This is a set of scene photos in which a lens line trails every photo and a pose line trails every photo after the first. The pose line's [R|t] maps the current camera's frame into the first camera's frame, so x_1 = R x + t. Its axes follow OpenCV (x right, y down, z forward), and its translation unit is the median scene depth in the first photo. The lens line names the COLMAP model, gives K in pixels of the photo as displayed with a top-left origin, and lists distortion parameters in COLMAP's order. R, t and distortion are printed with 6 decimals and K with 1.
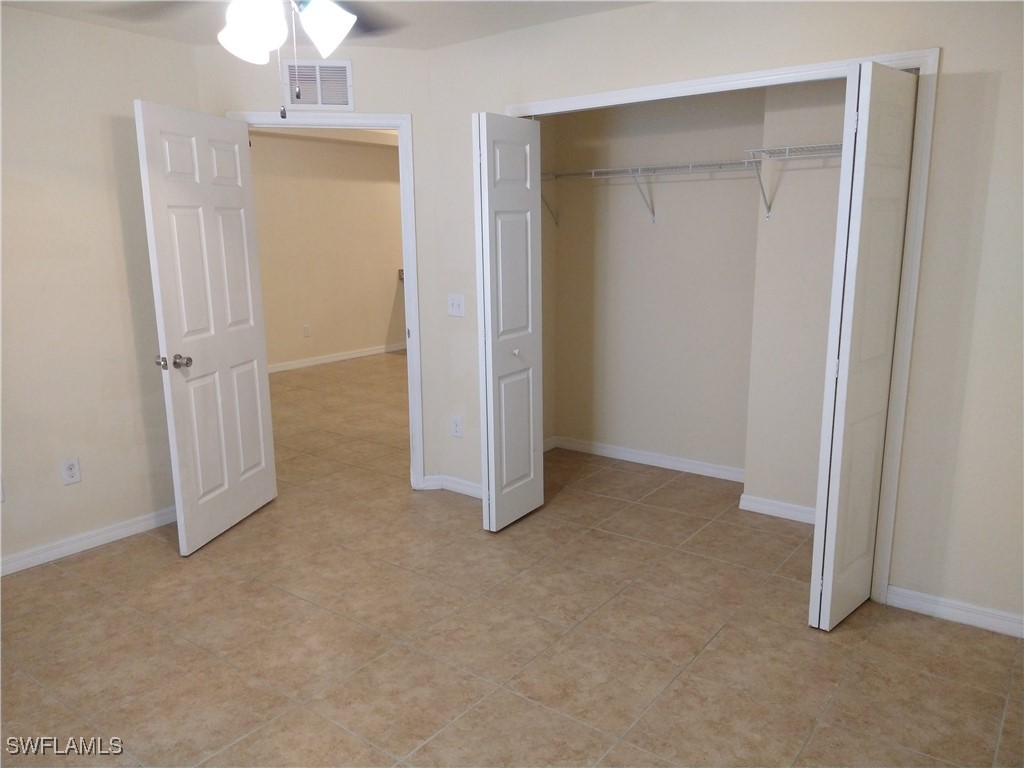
lens RADIAL K [[759.6, 0, 512.0], [0, 759.6, 384.0], [0, 0, 1]] dist [0.114287, -0.167364]
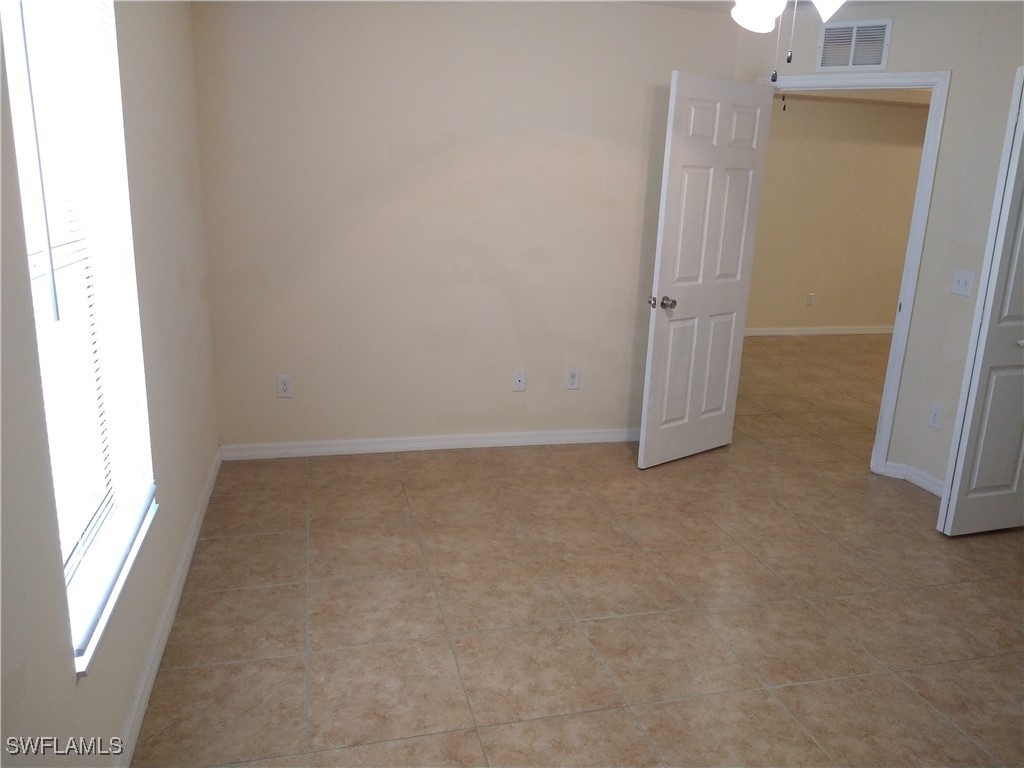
lens RADIAL K [[759.6, 0, 512.0], [0, 759.6, 384.0], [0, 0, 1]] dist [0.114287, -0.167364]
pose [[0.786091, 0.193943, -0.586896, 0.082928], [-0.170564, 0.980696, 0.095622, 0.020330], [0.594111, 0.024936, 0.803996, -0.053747]]
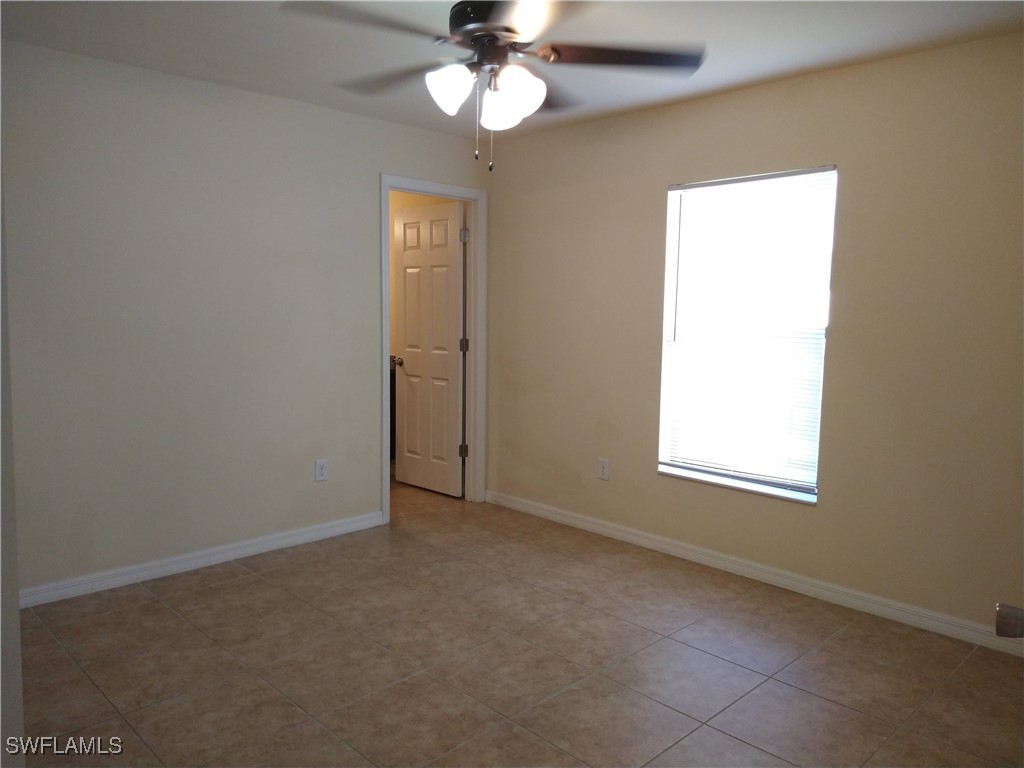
lens RADIAL K [[759.6, 0, 512.0], [0, 759.6, 384.0], [0, 0, 1]] dist [0.114287, -0.167364]
pose [[-0.989119, -0.017233, 0.146103, -0.306094], [0.027335, 0.954293, 0.297619, -0.230507], [-0.144554, 0.298375, -0.943439, 1.335337]]
